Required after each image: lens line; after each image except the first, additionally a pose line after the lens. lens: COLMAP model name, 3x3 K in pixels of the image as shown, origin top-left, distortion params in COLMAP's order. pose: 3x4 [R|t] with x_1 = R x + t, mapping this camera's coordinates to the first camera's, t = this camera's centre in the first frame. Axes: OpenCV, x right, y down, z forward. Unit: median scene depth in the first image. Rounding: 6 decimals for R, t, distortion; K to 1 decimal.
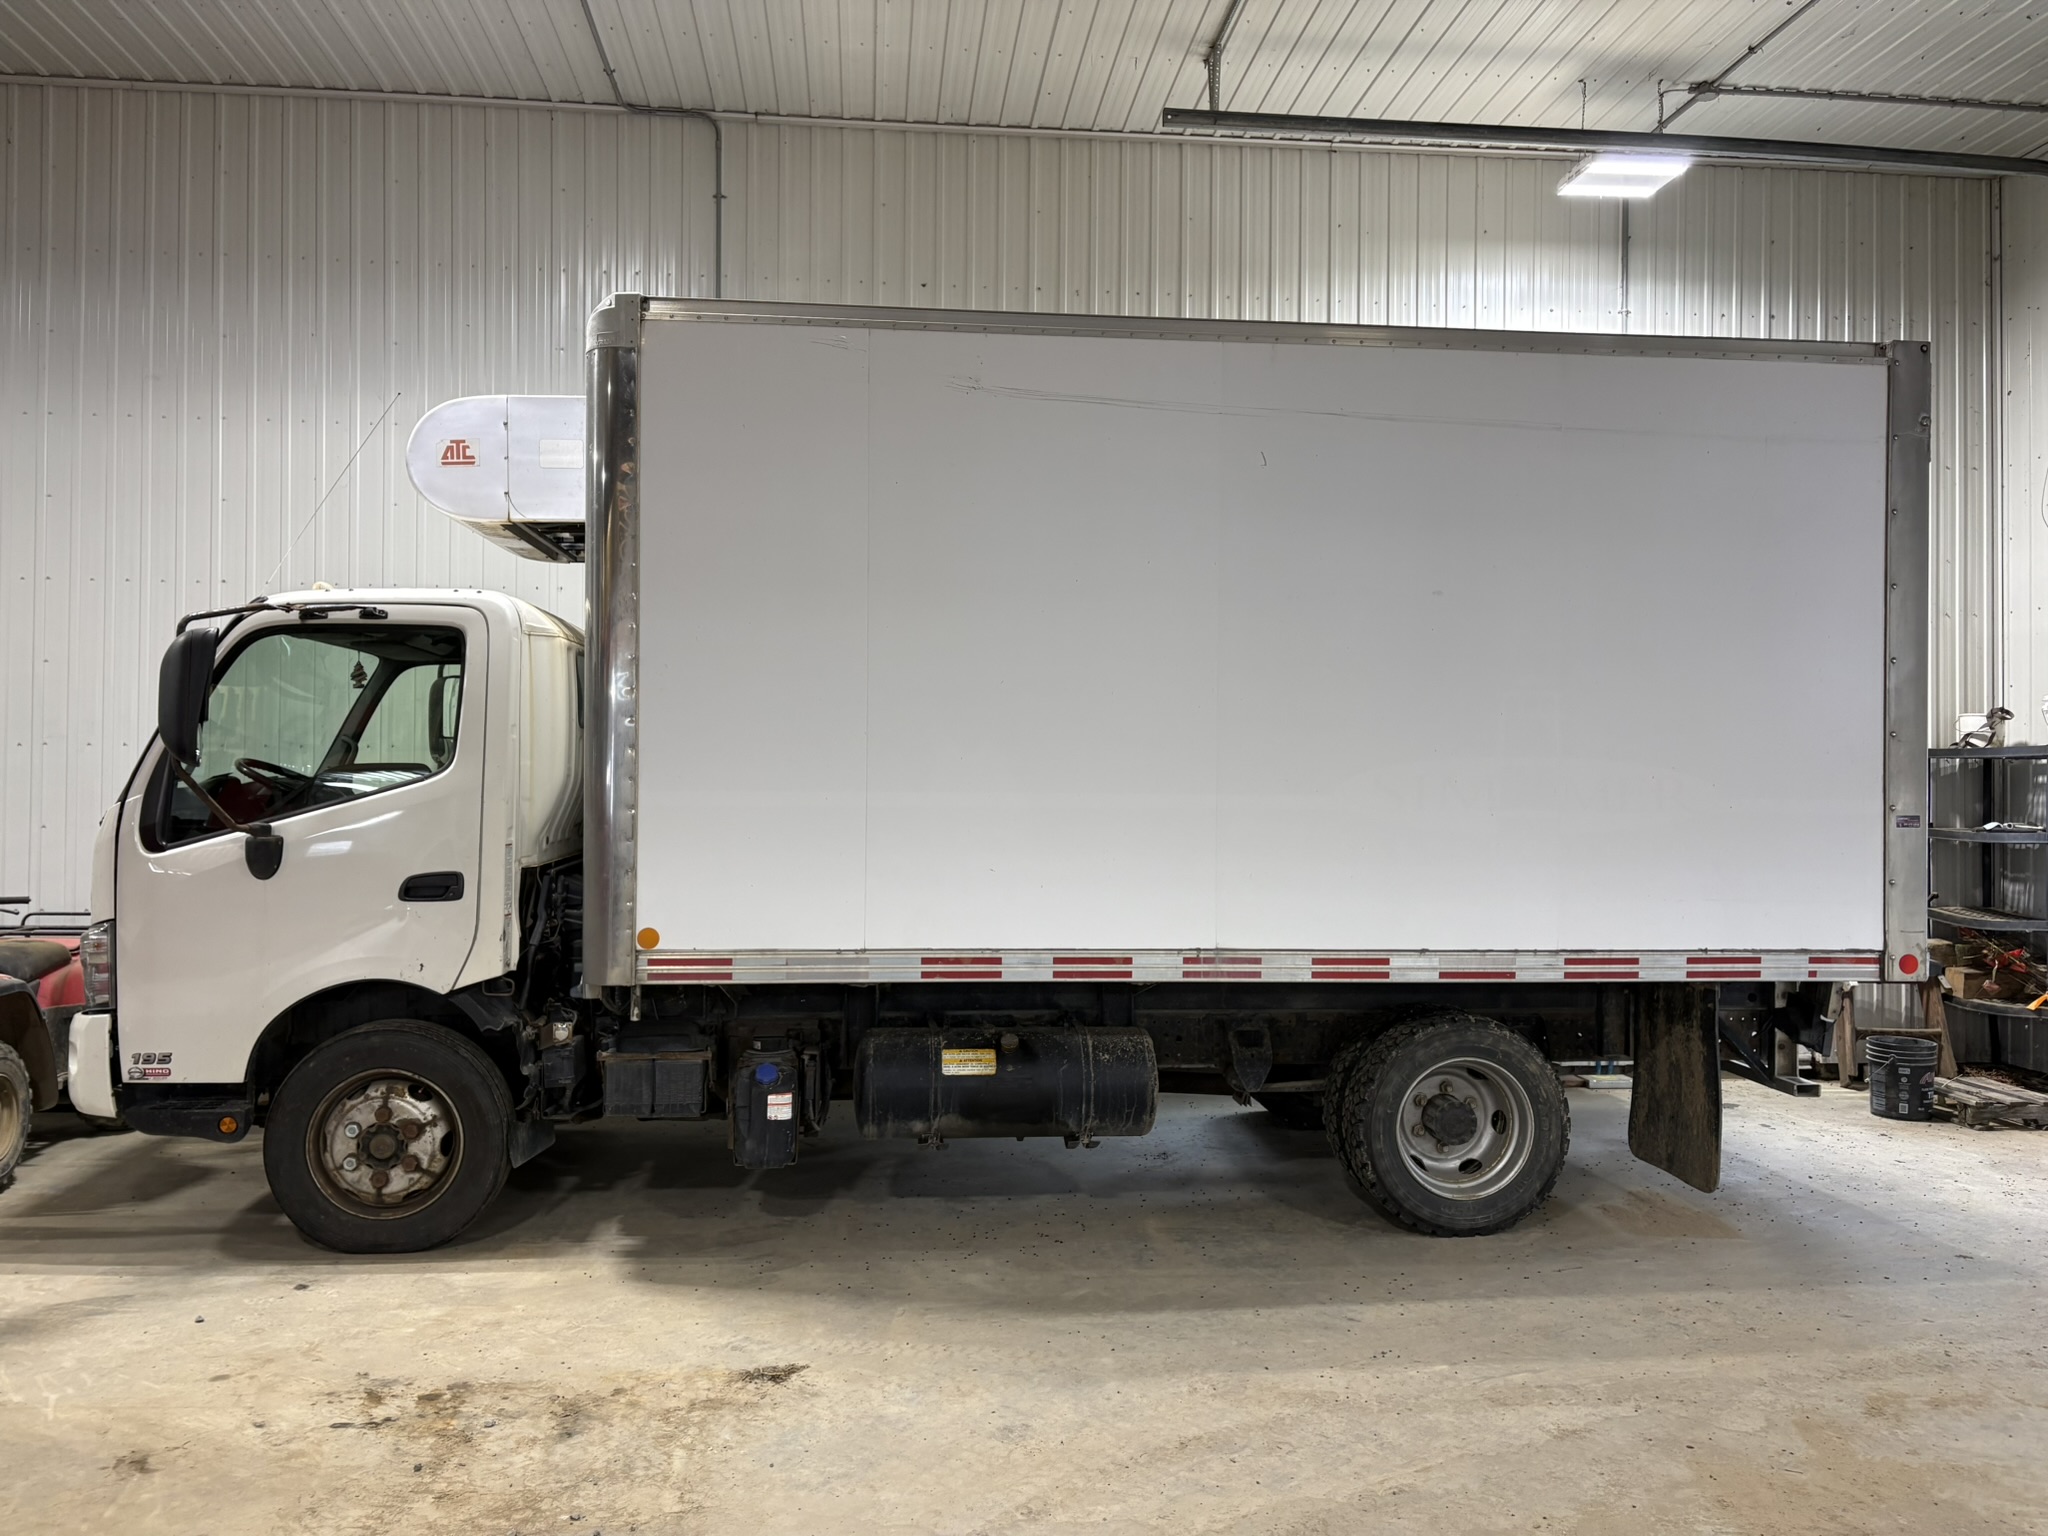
lens RADIAL K [[1529.8, 0, 1004.9], [0, 1529.8, 781.2], [0, 0, 1]] dist [0.044417, -0.050145]
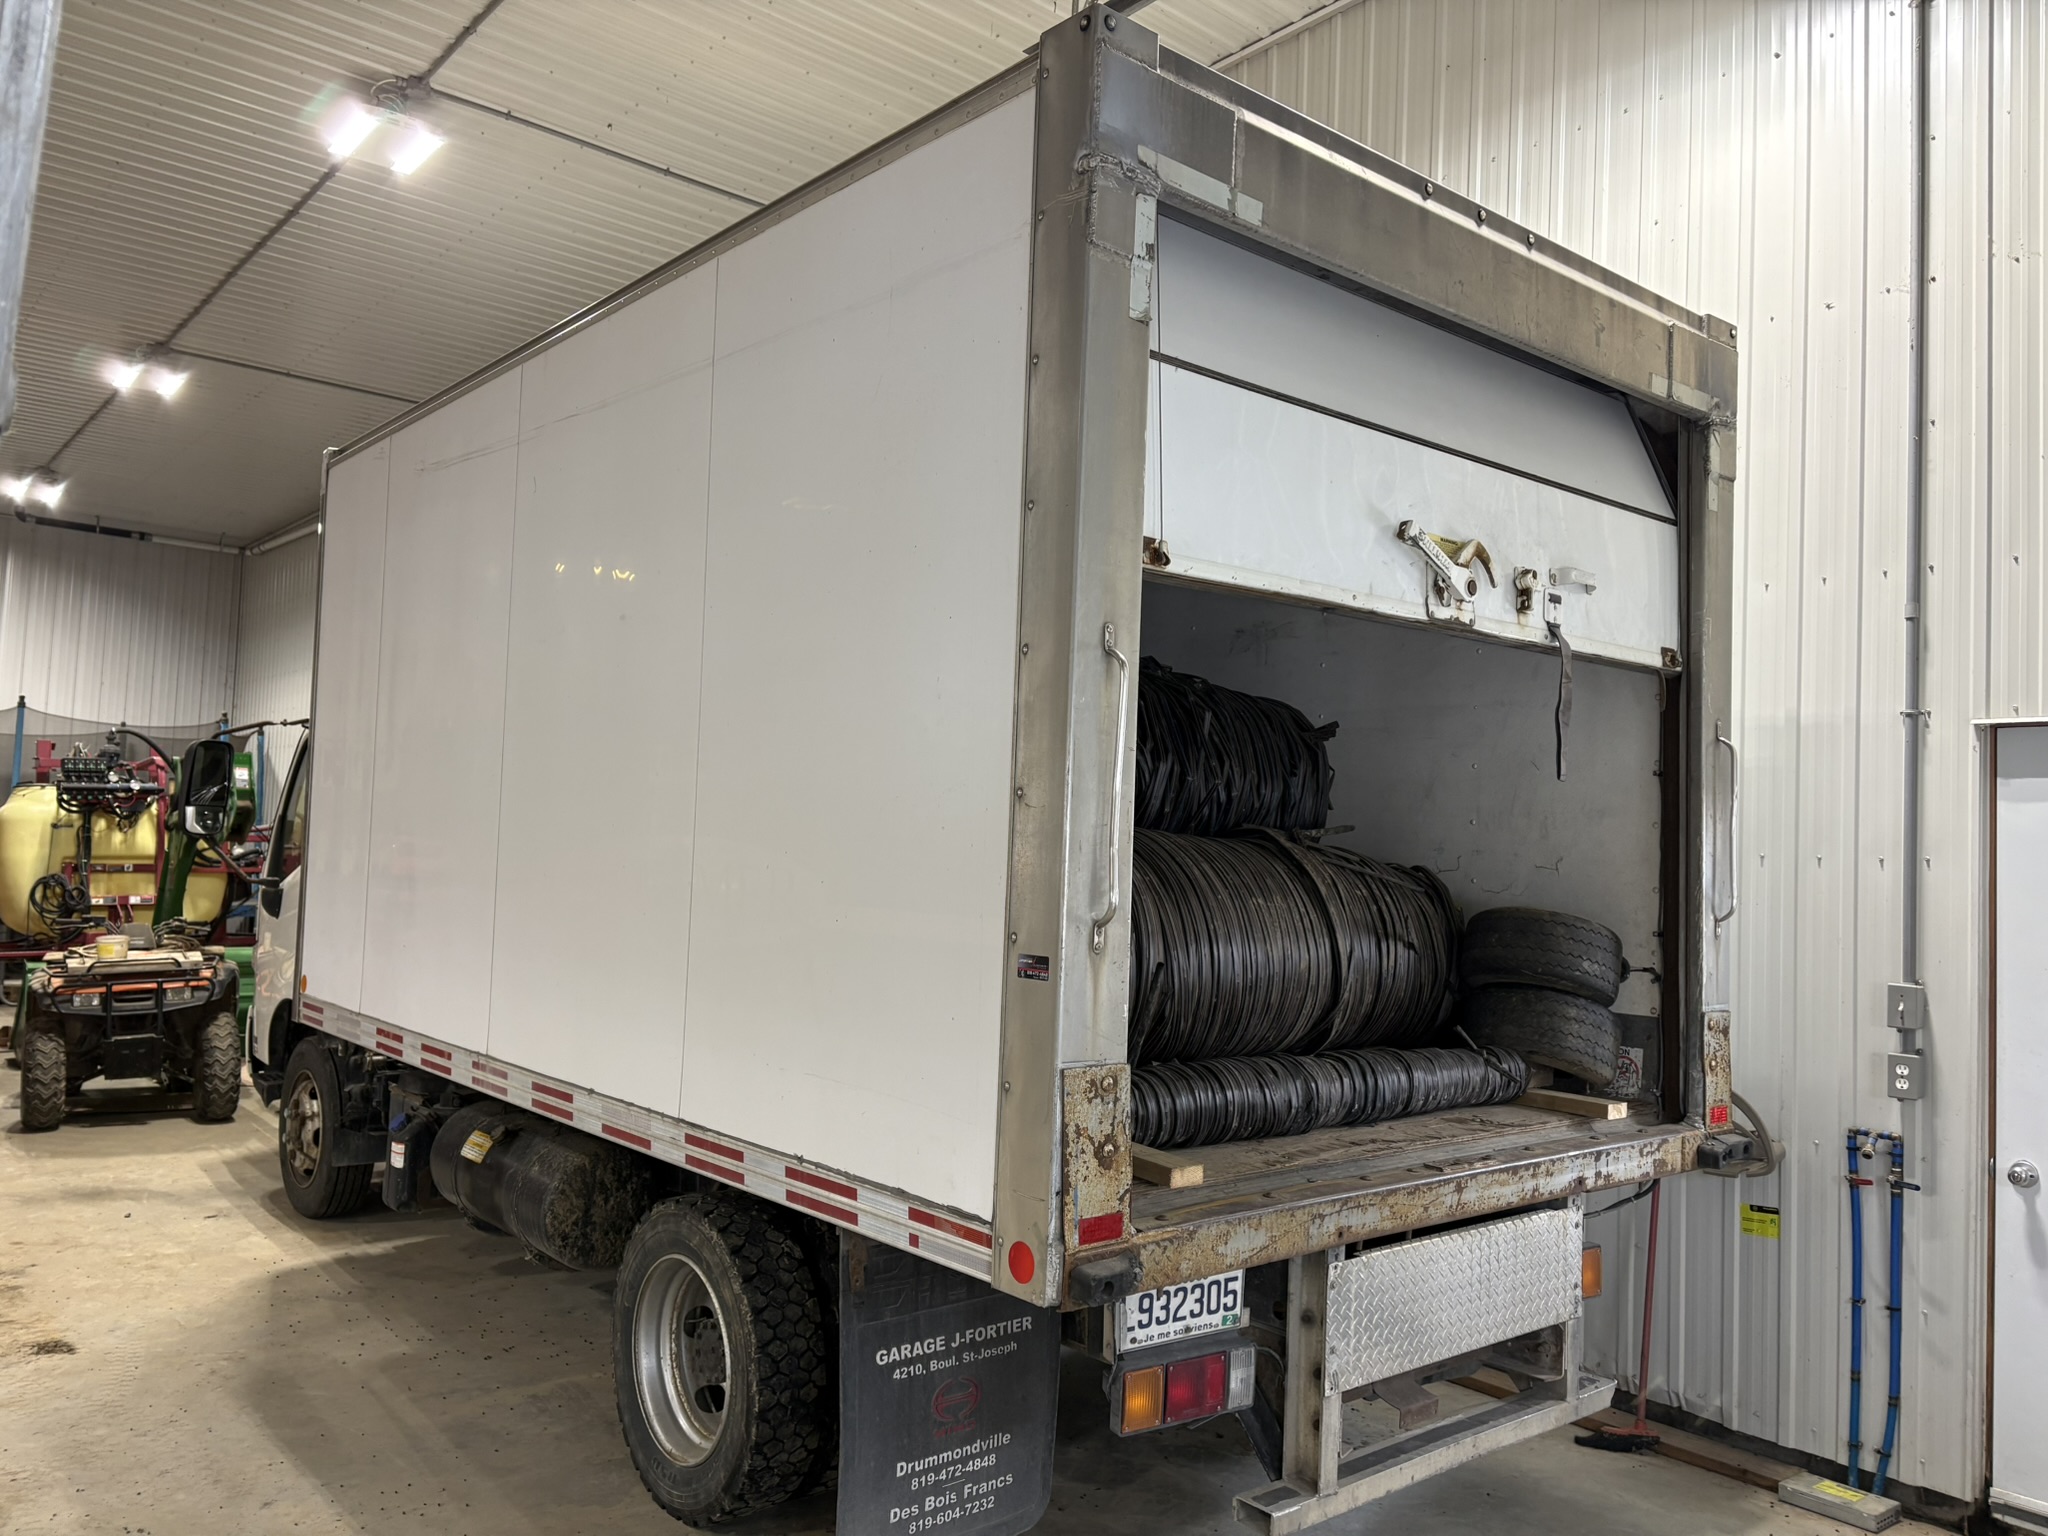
lens RADIAL K [[1529.8, 0, 1033.2], [0, 1529.8, 770.1], [0, 0, 1]] dist [0.044417, -0.050145]
pose [[0.563400, -0.033857, -0.825490, 1.025297], [-0.023923, 0.998072, -0.057262, -0.009500], [0.825838, 0.052010, 0.561504, 0.746555]]
